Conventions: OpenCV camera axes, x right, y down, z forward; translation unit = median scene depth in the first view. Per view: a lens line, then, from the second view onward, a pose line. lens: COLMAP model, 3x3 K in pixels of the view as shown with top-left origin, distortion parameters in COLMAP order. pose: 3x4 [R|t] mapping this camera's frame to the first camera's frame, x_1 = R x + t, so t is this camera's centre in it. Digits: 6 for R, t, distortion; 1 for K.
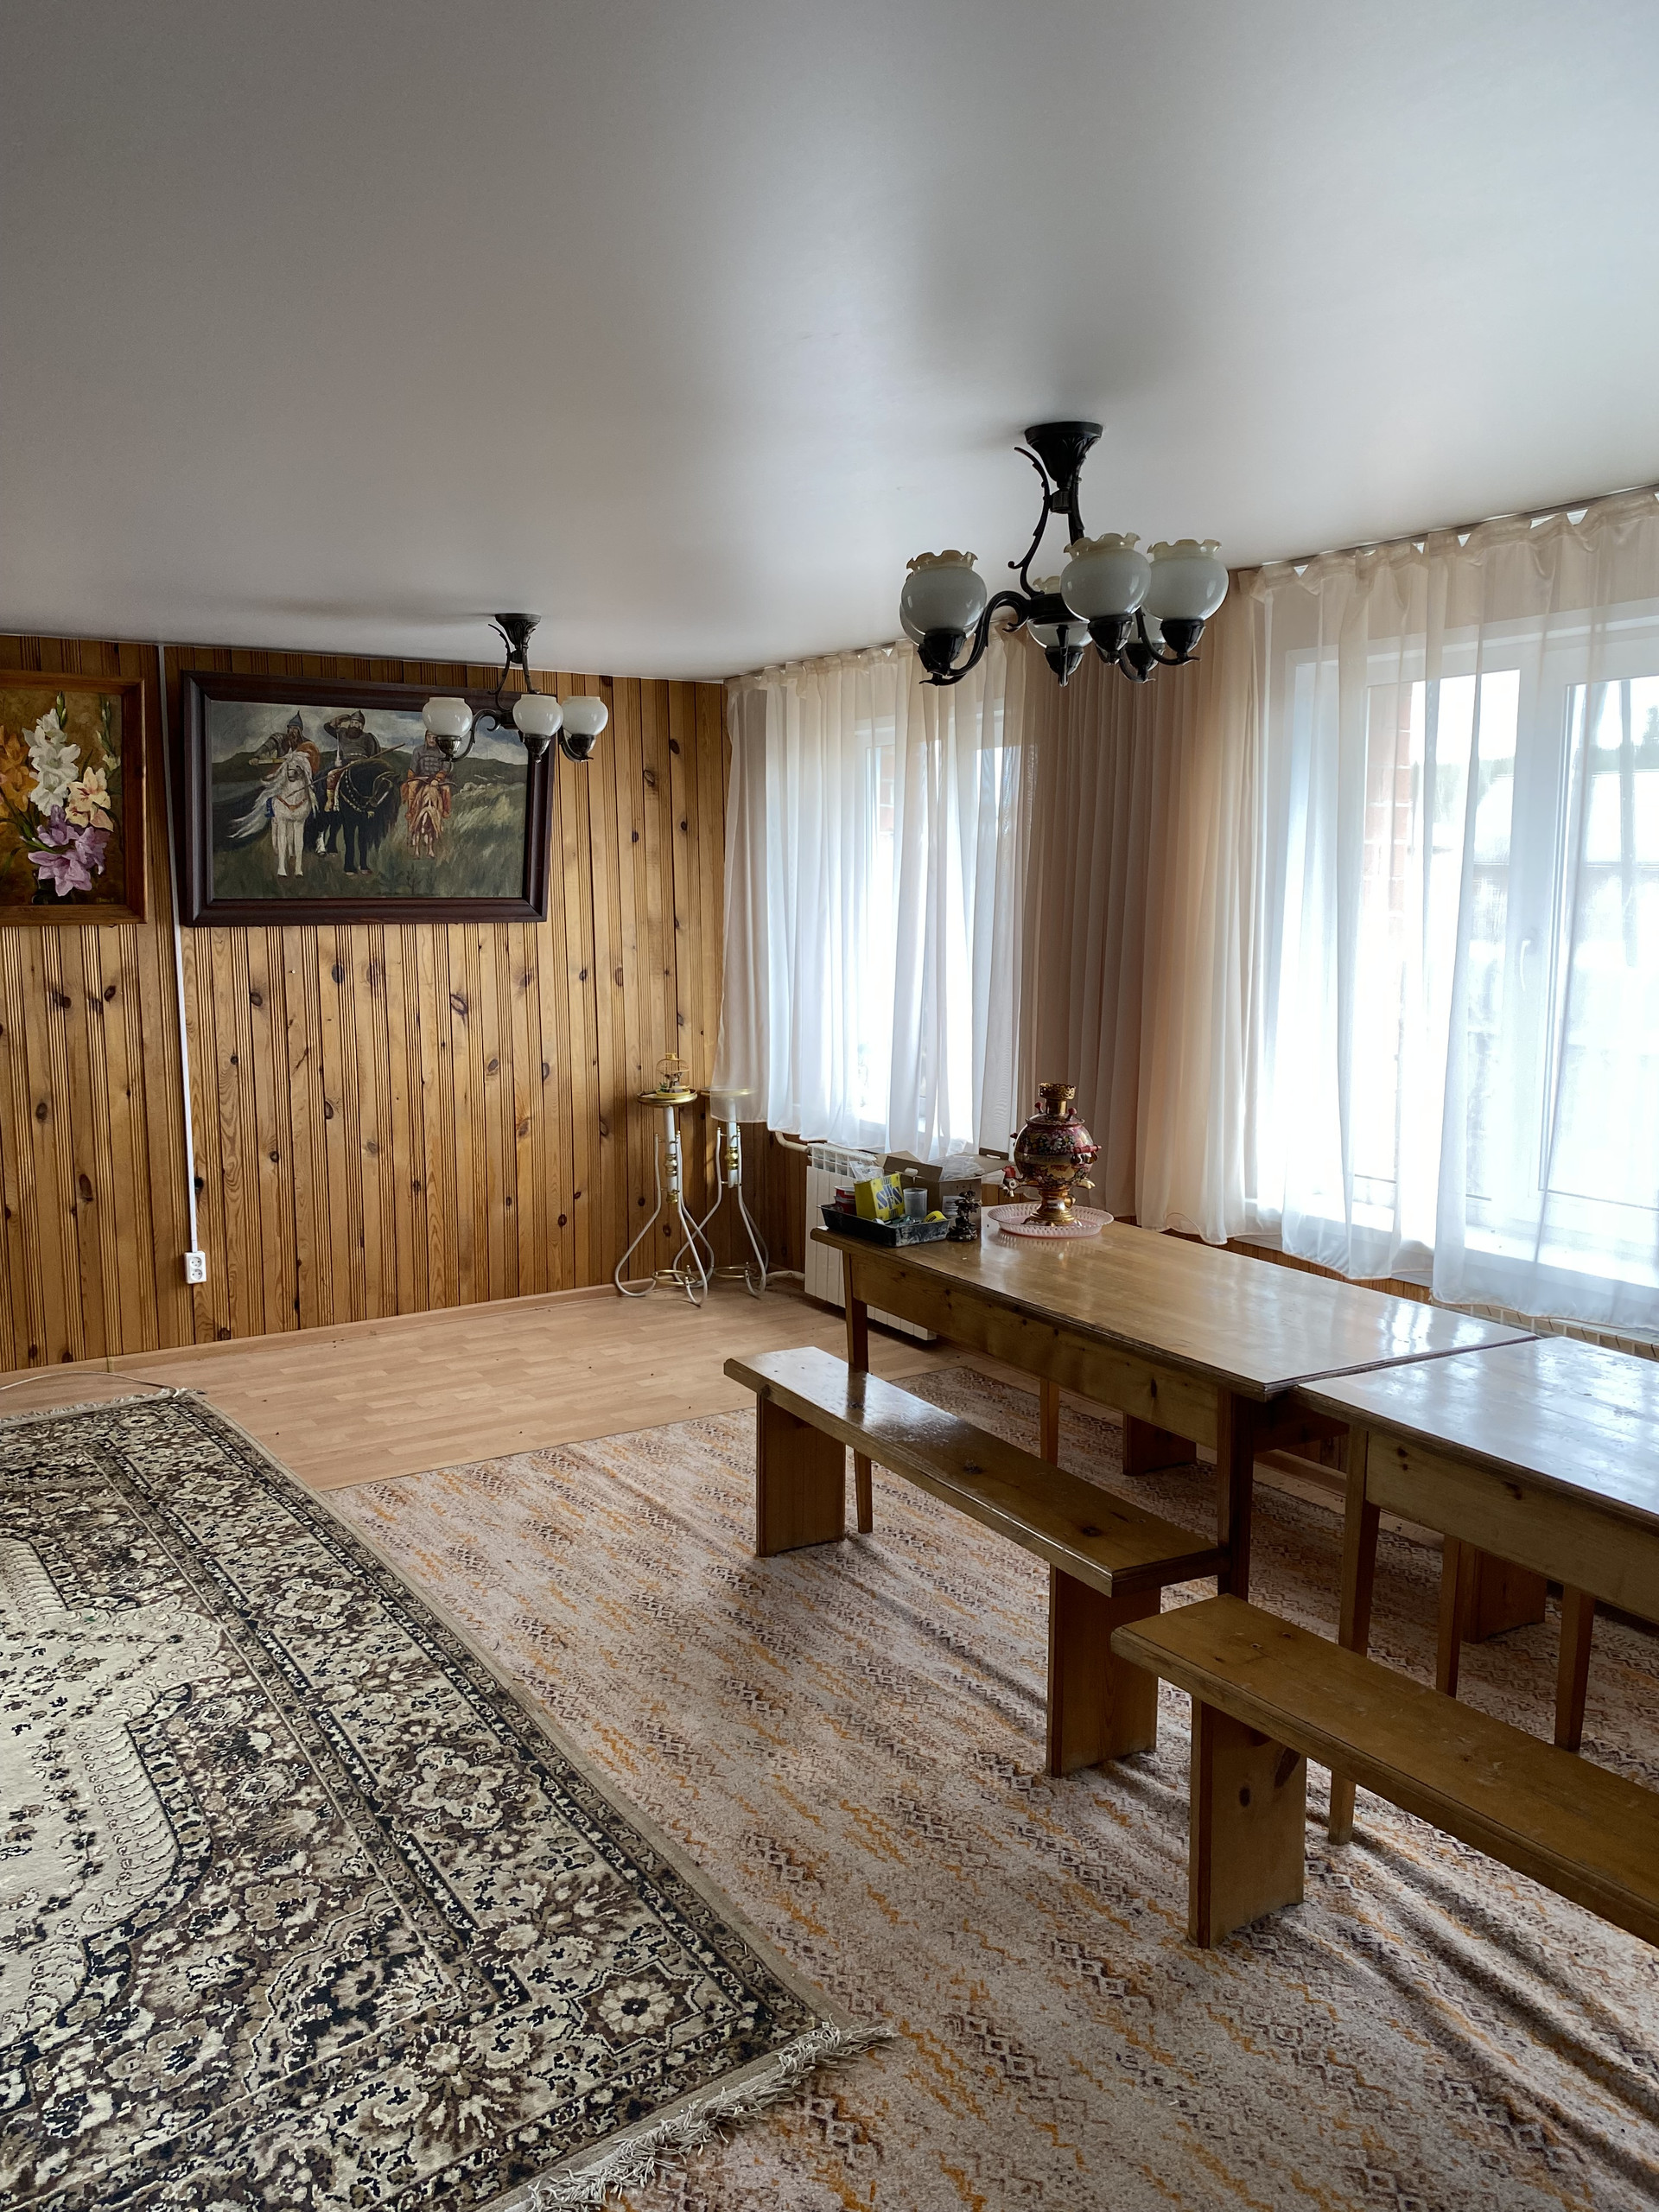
lens RADIAL K [[1705.4, 0, 832.7], [0, 1705.4, 1113.8], [0, 0, 1]] dist [0.026086, -0.012957]
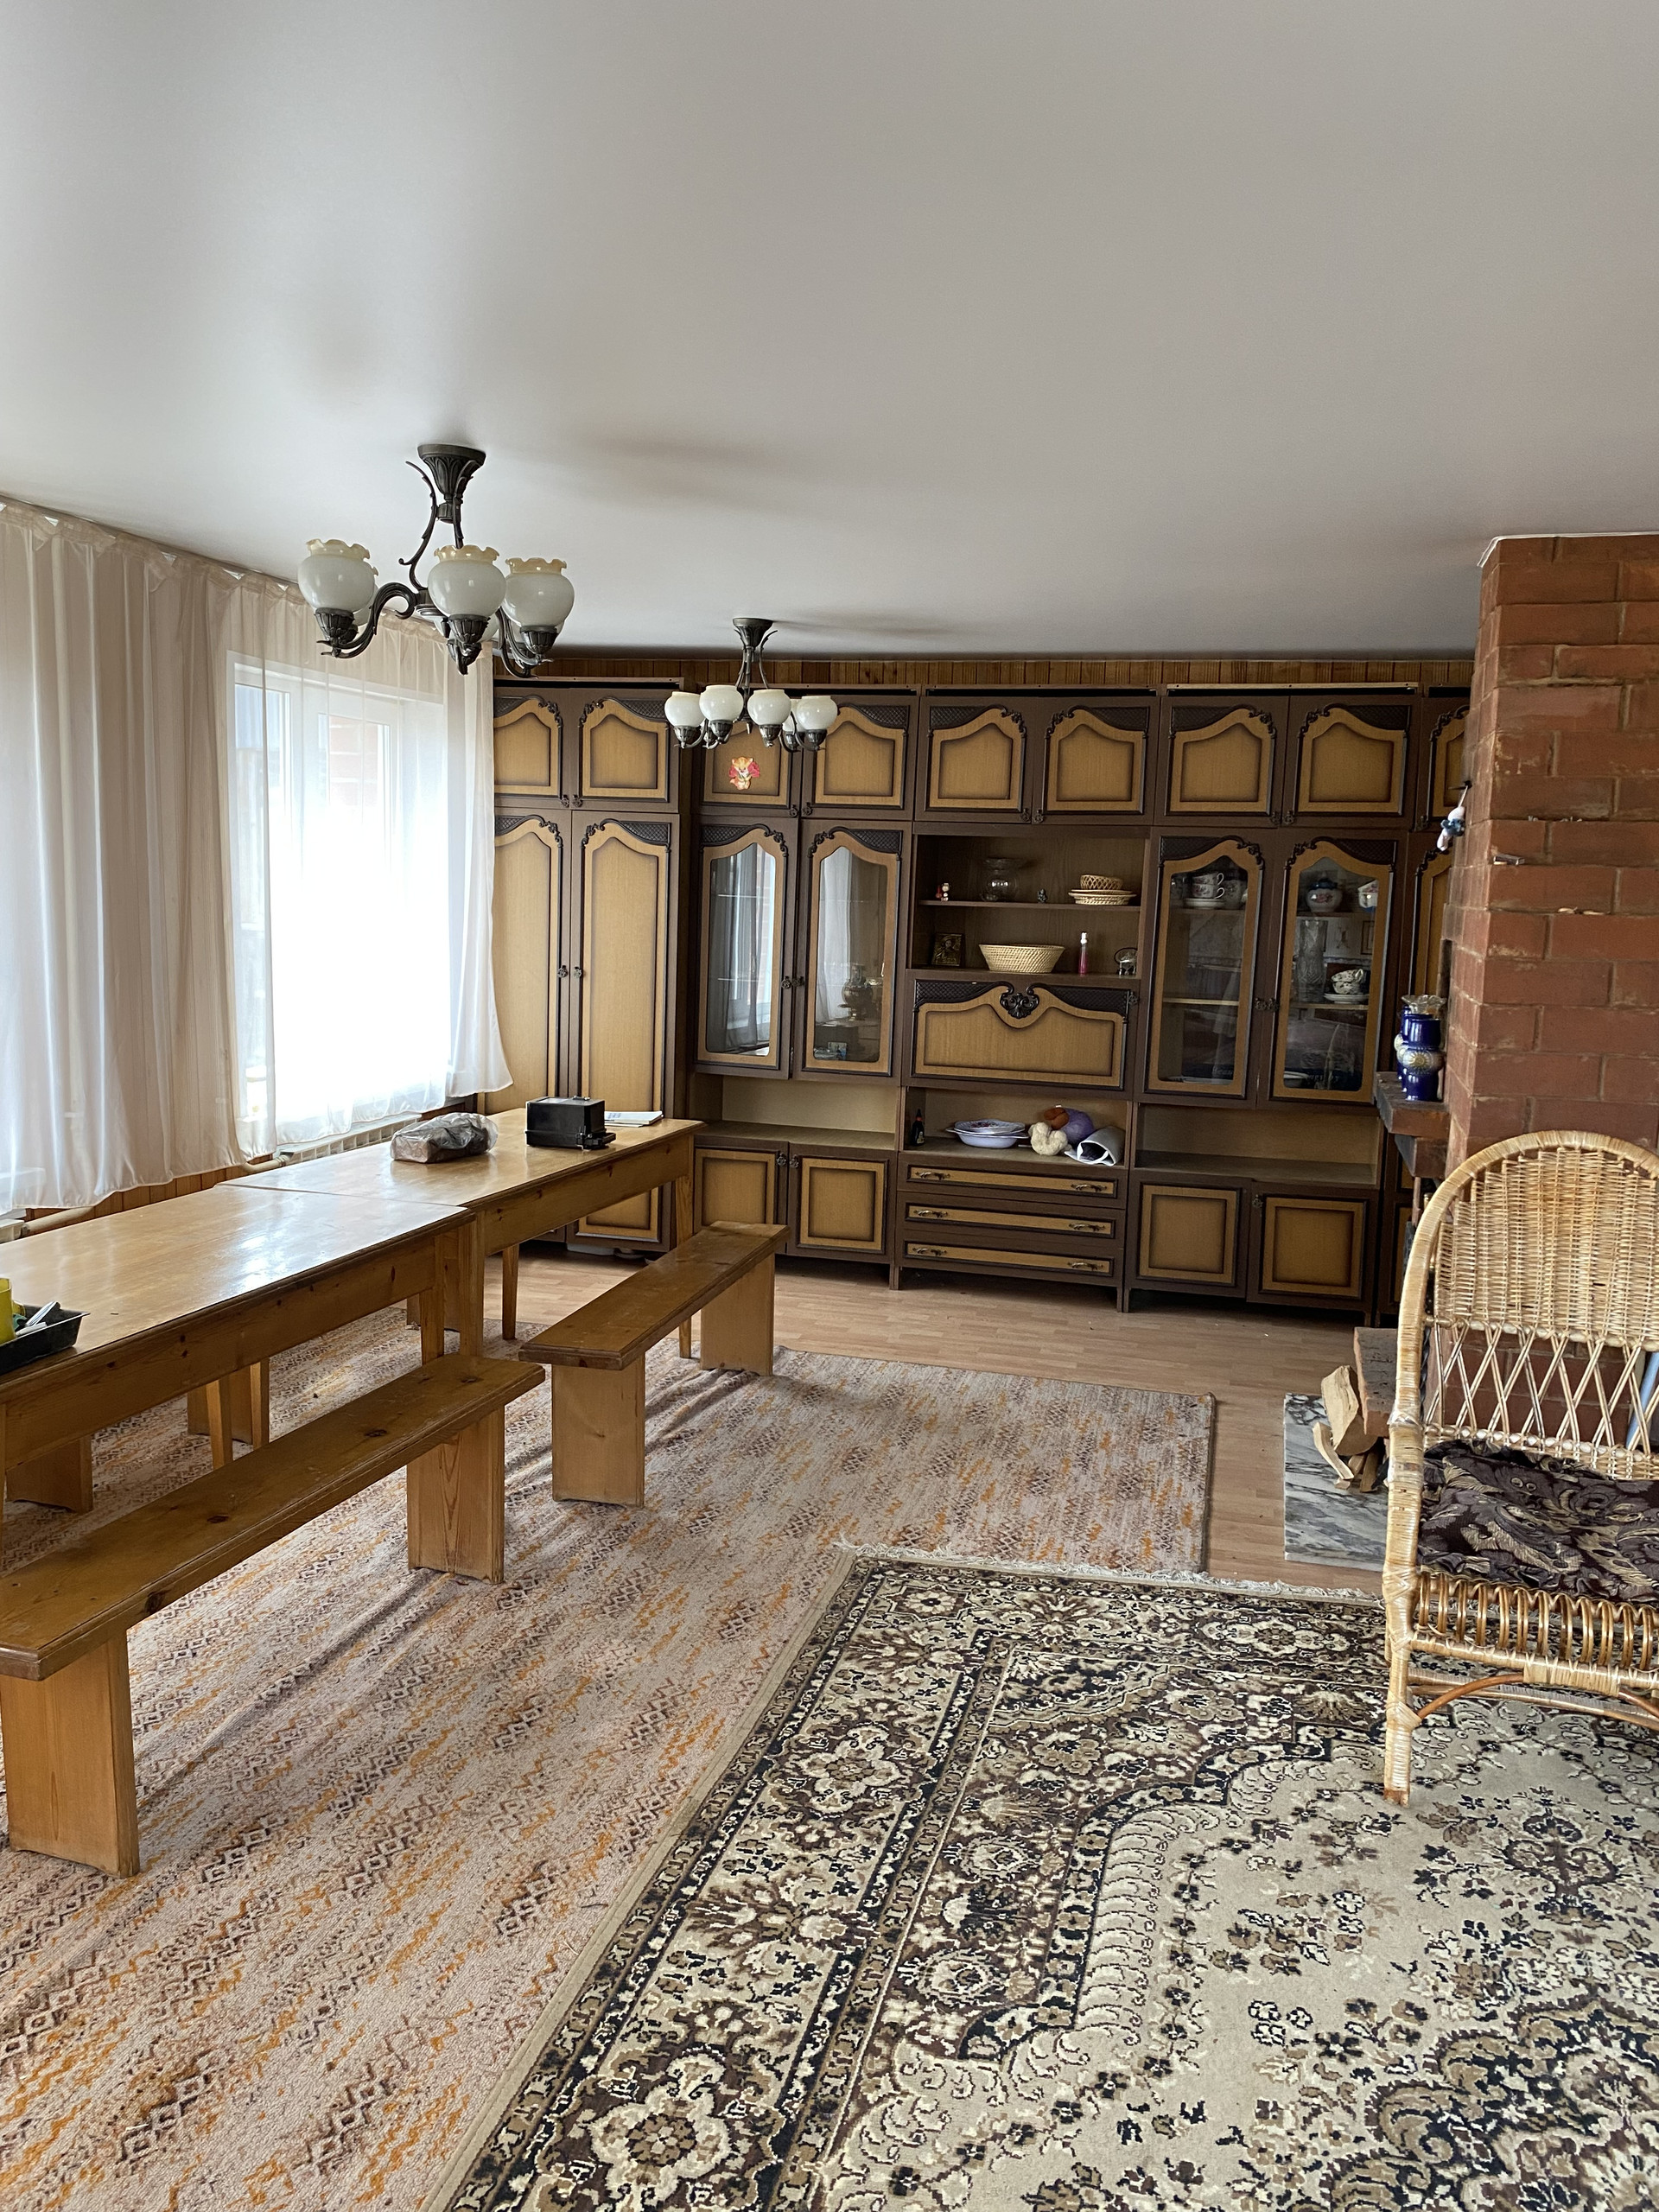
lens RADIAL K [[1705.4, 0, 834.2], [0, 1705.4, 1105.4], [0, 0, 1]] dist [0.026086, -0.012957]
pose [[-0.675512, -0.118098, 0.727830, -0.945244], [0.075233, 0.970900, 0.227363, -0.210895], [-0.733501, 0.208343, -0.646970, 1.679594]]
